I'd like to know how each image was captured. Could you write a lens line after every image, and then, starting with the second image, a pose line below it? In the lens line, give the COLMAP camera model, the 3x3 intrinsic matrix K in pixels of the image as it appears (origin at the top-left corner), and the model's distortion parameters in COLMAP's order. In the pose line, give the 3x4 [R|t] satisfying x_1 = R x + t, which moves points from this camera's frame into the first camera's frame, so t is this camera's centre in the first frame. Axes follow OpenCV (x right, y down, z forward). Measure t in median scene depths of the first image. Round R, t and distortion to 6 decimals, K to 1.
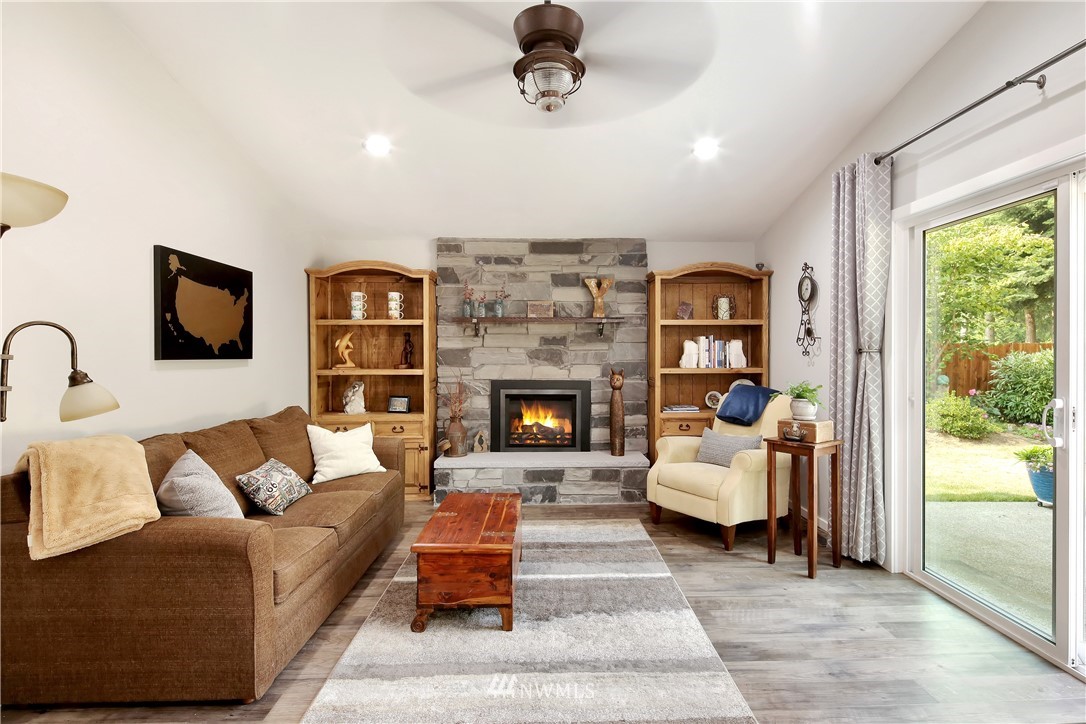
lens RADIAL K [[520.3, 0, 558.1], [0, 520.3, 356.4], [0, 0, 1]] dist [0.000127, -0.000115]
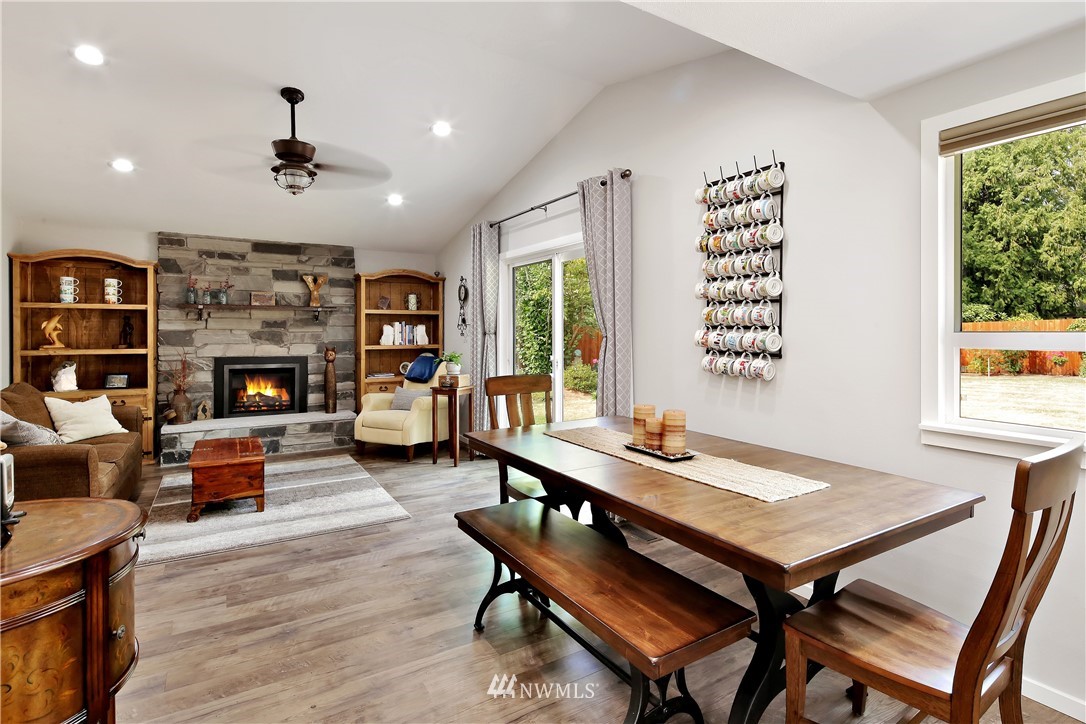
lens RADIAL K [[536.3, 0, 549.7], [0, 536.3, 332.7], [0, 0, 1]] dist [0.003424, 0.000121]
pose [[0.869576, 0.000737, 0.493798, -0.072165], [0.002775, 0.999976, -0.006379, -0.000203], [-0.493791, 0.006917, 0.869553, -0.436448]]
